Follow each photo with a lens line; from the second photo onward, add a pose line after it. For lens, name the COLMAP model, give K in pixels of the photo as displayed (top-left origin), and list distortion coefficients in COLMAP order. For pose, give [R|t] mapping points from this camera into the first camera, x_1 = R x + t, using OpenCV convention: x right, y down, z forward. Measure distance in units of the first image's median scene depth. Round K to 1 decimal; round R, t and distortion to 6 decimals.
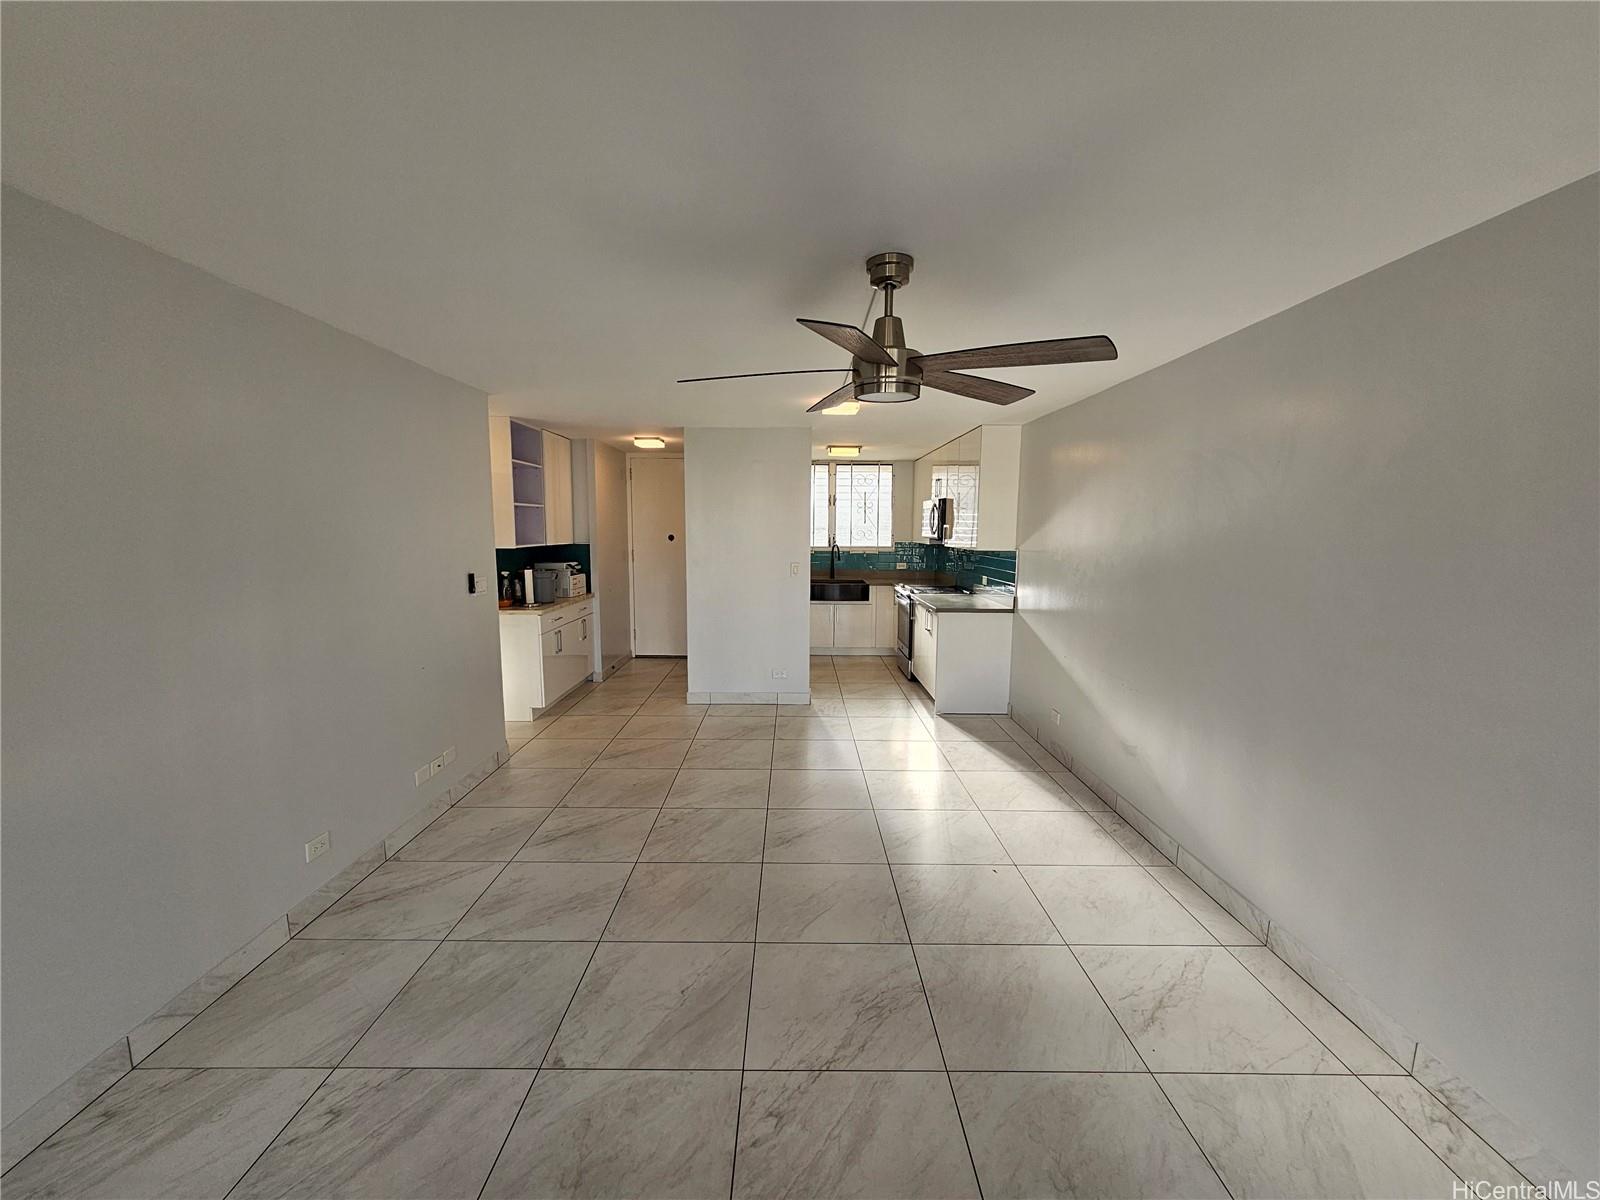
lens RADIAL K [[656.8, 0, 793.2], [0, 656.8, 612.5], [0, 0, 1]] dist [-0.000208, -0.000019]
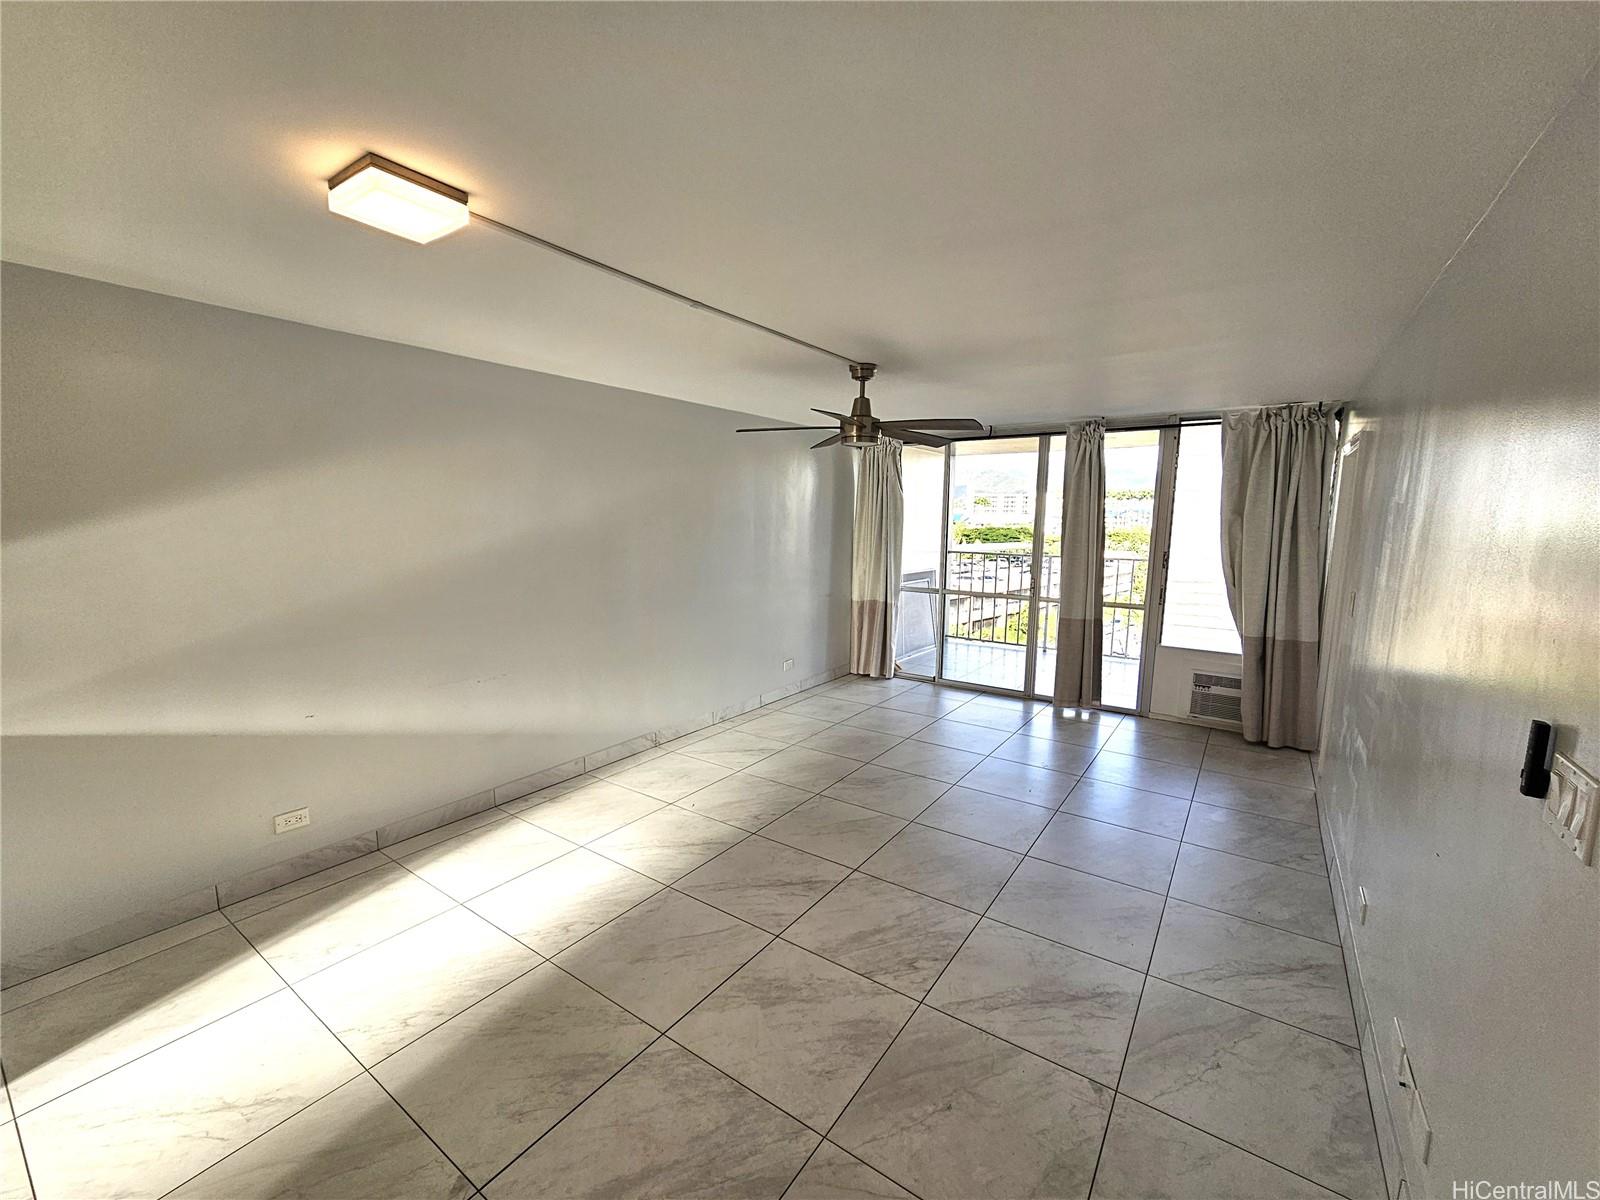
lens RADIAL K [[656.8, 0, 793.2], [0, 656.8, 612.5], [0, 0, 1]] dist [-0.000208, -0.000019]
pose [[-0.815325, -0.094968, 0.571163, -0.458369], [0.065215, 0.965118, 0.253565, -0.222582], [-0.575320, 0.243986, -0.780691, 1.605255]]
